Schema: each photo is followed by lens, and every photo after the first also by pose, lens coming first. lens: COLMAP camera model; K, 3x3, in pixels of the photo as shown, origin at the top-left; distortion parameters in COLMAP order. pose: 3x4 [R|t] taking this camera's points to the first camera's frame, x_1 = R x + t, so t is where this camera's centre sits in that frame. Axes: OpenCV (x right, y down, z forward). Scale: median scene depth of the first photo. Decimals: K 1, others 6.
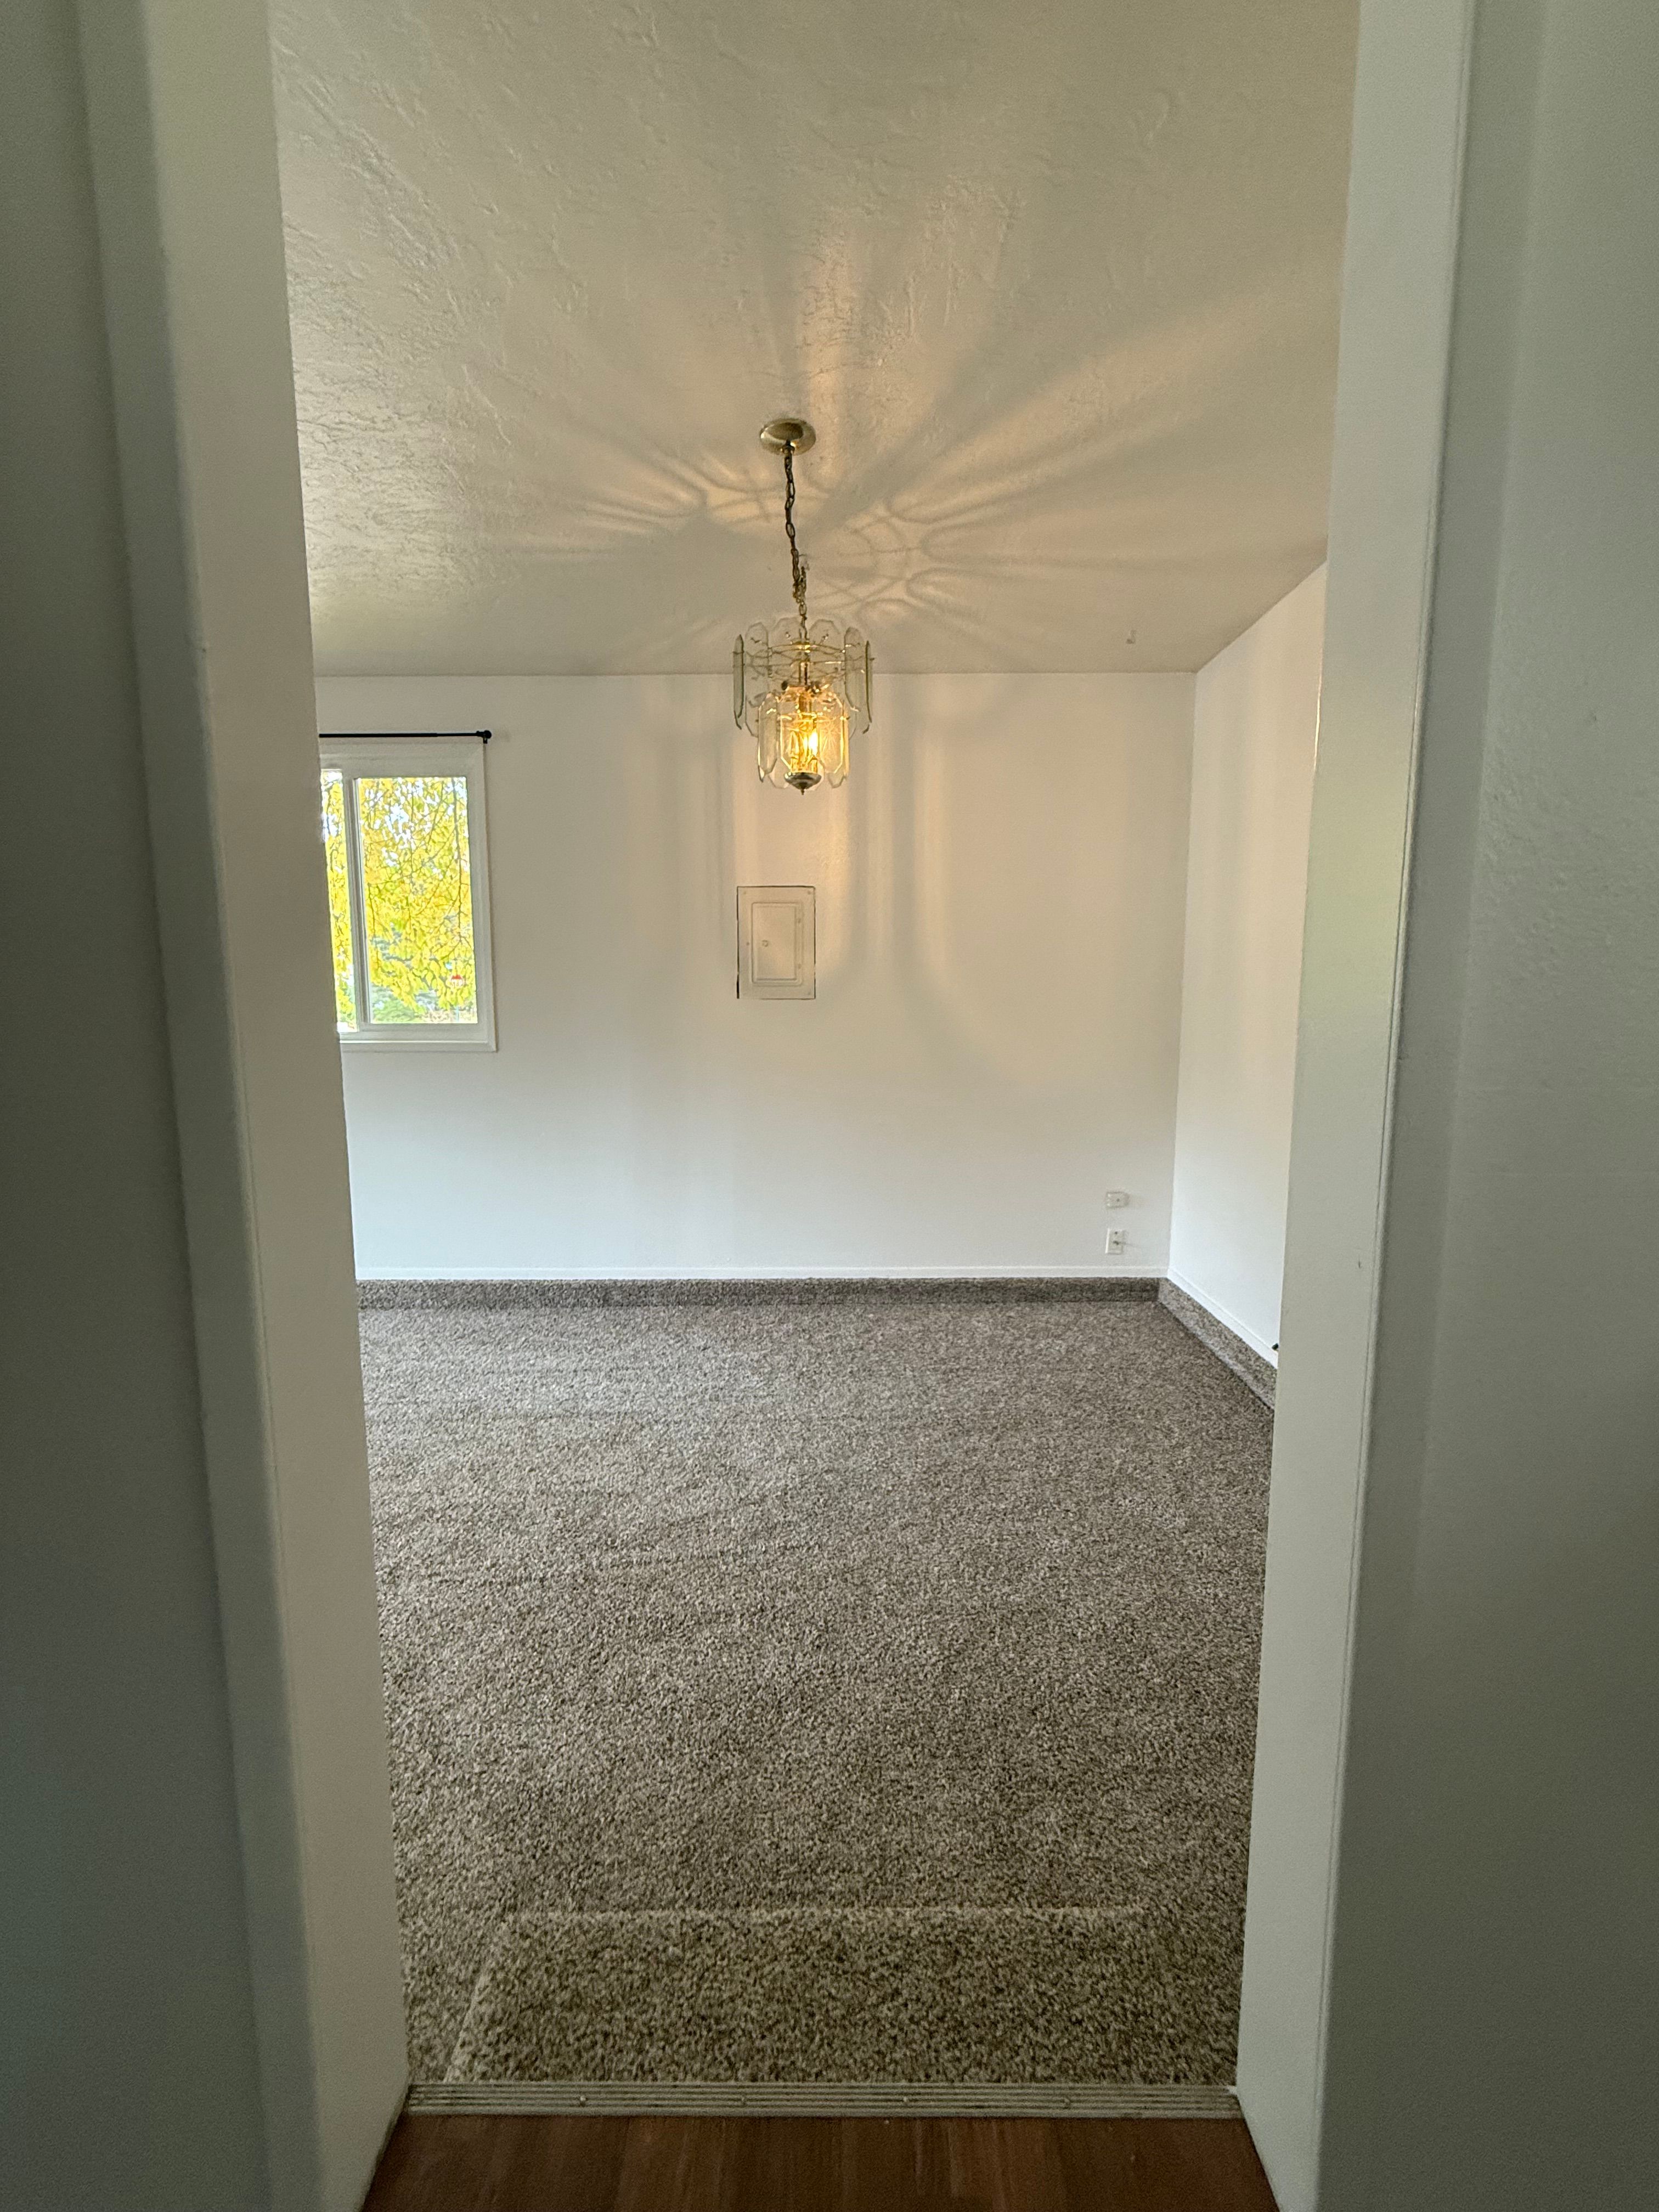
lens RADIAL K [[879.6, 0, 827.5], [0, 879.6, 1106.2], [0, 0, 1]] dist [0.000464, 0.000039]
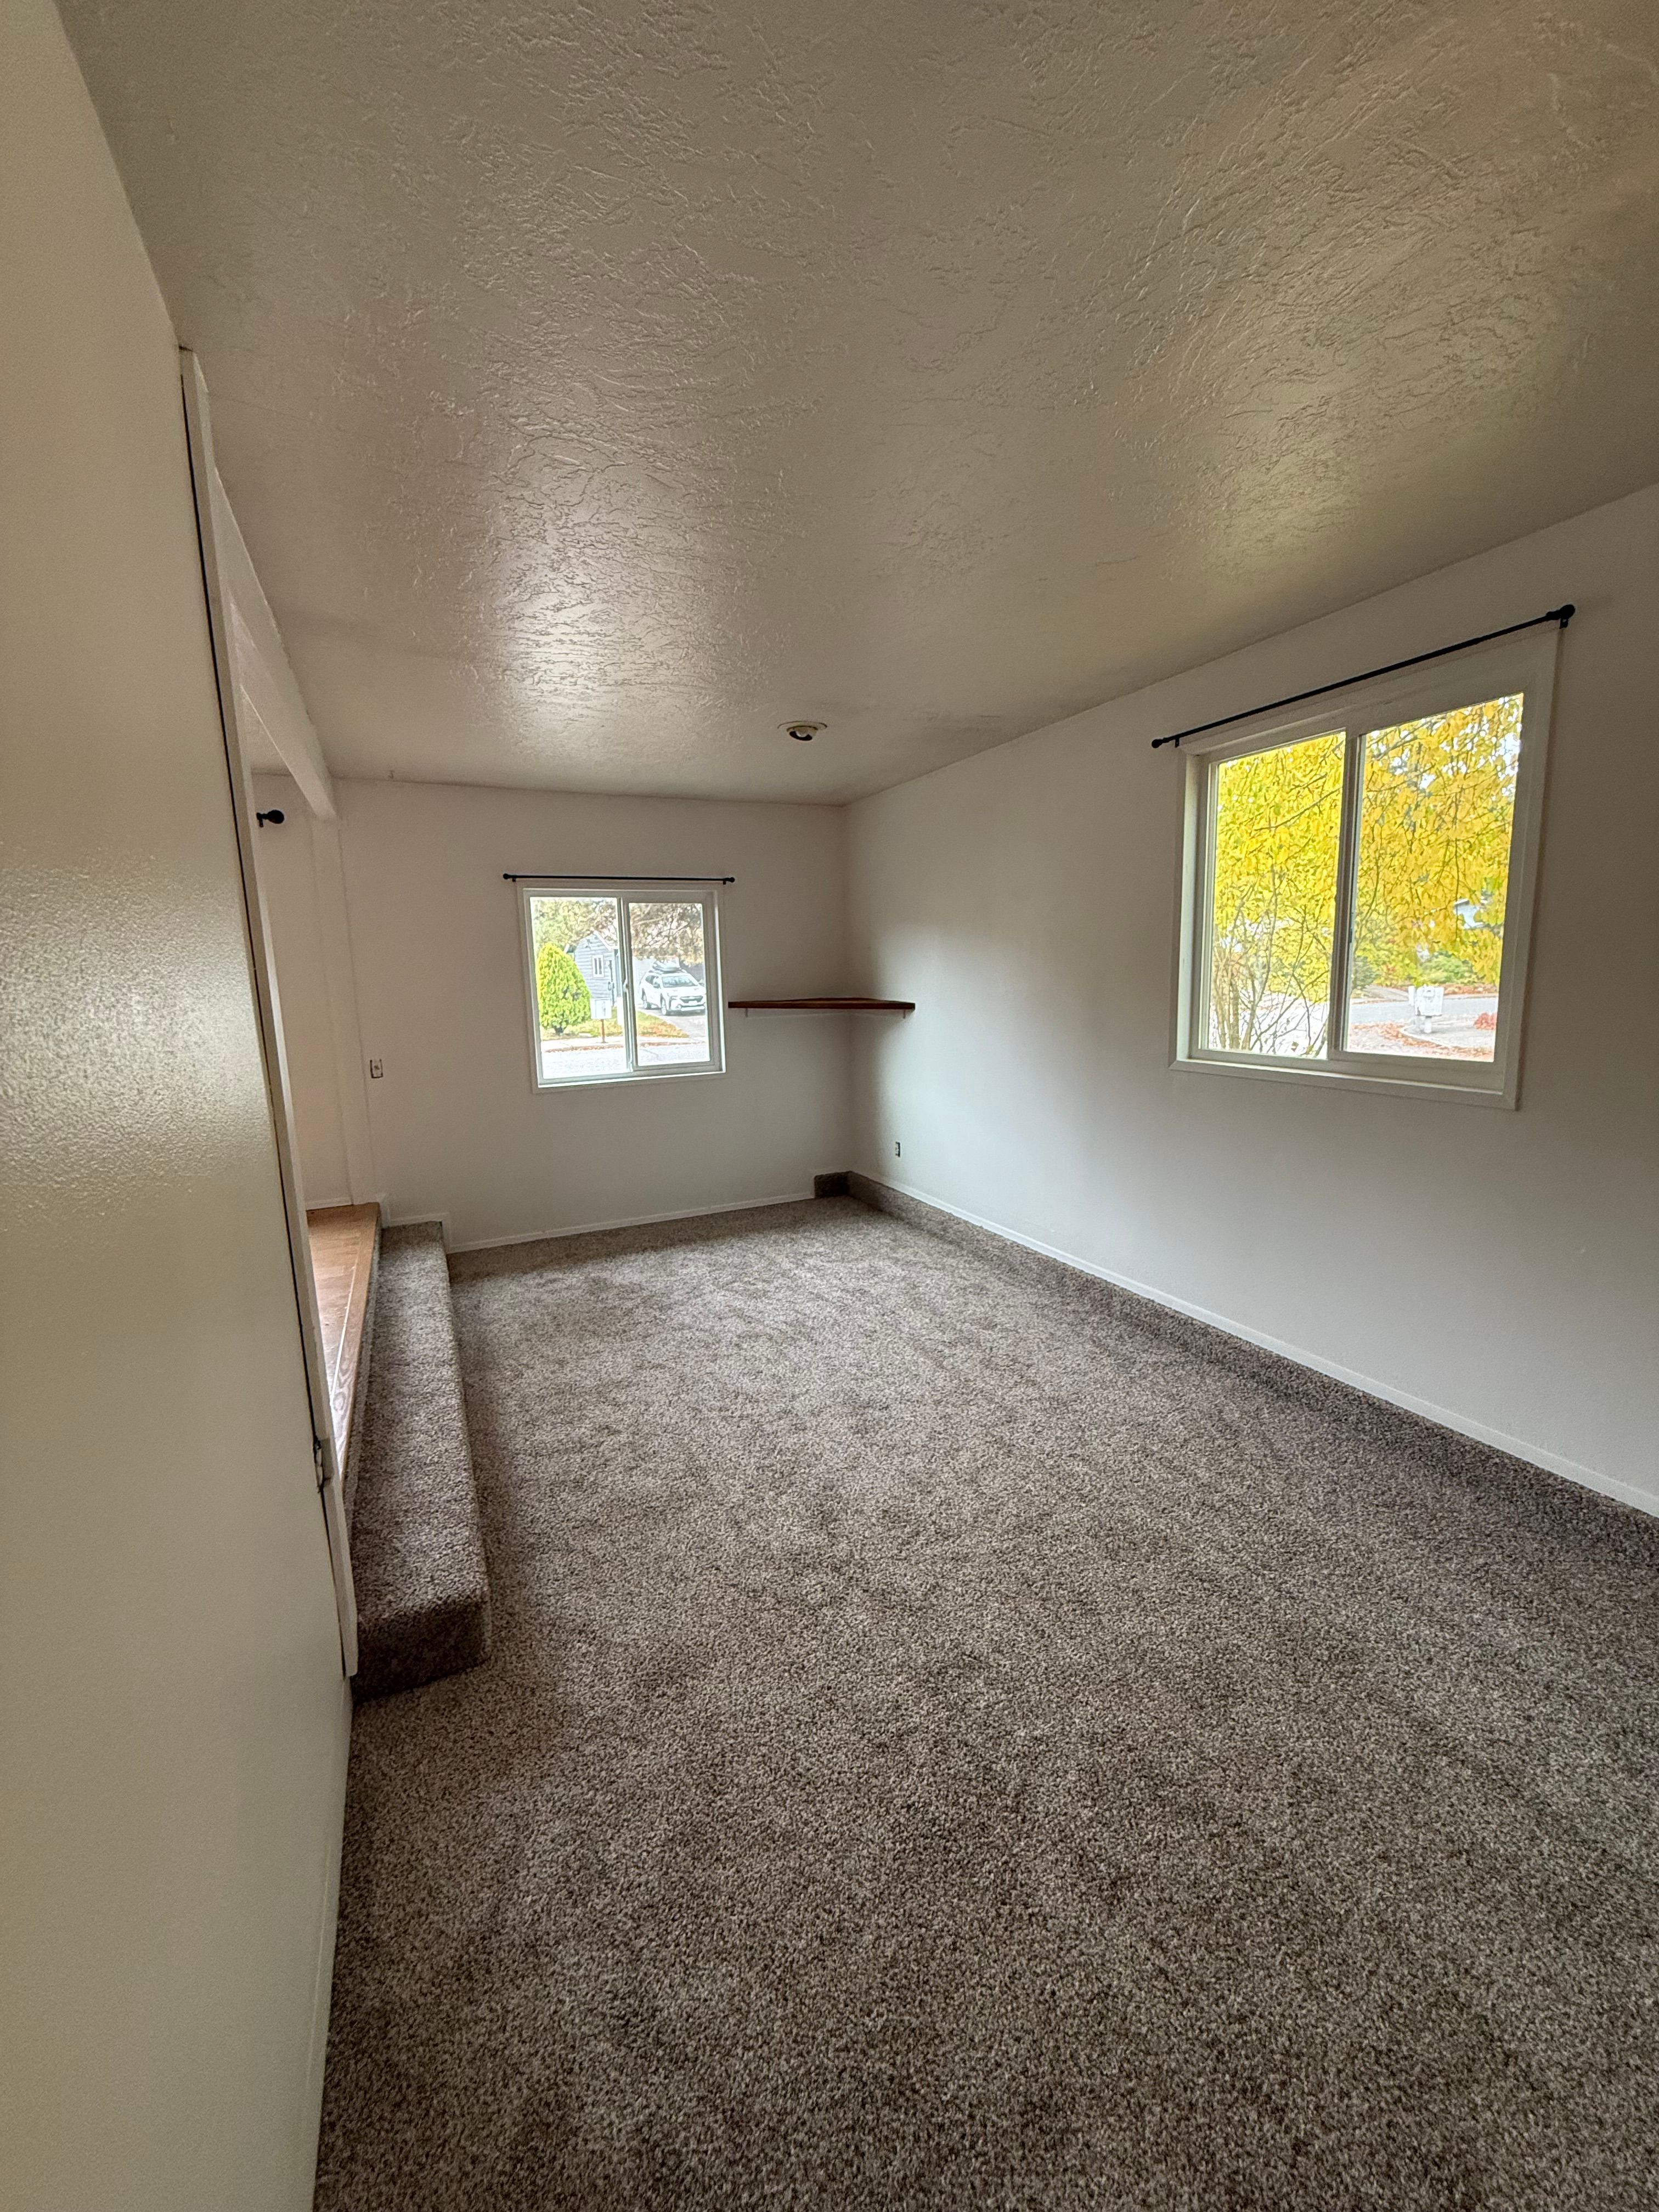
lens RADIAL K [[879.6, 0, 829.7], [0, 879.6, 1101.3], [0, 0, 1]] dist [0.000464, 0.000039]
pose [[0.440073, 0.123965, -0.889364, -0.021835], [-0.083777, 0.991773, 0.096785, -0.102820], [0.894045, 0.031915, 0.446838, 0.285114]]
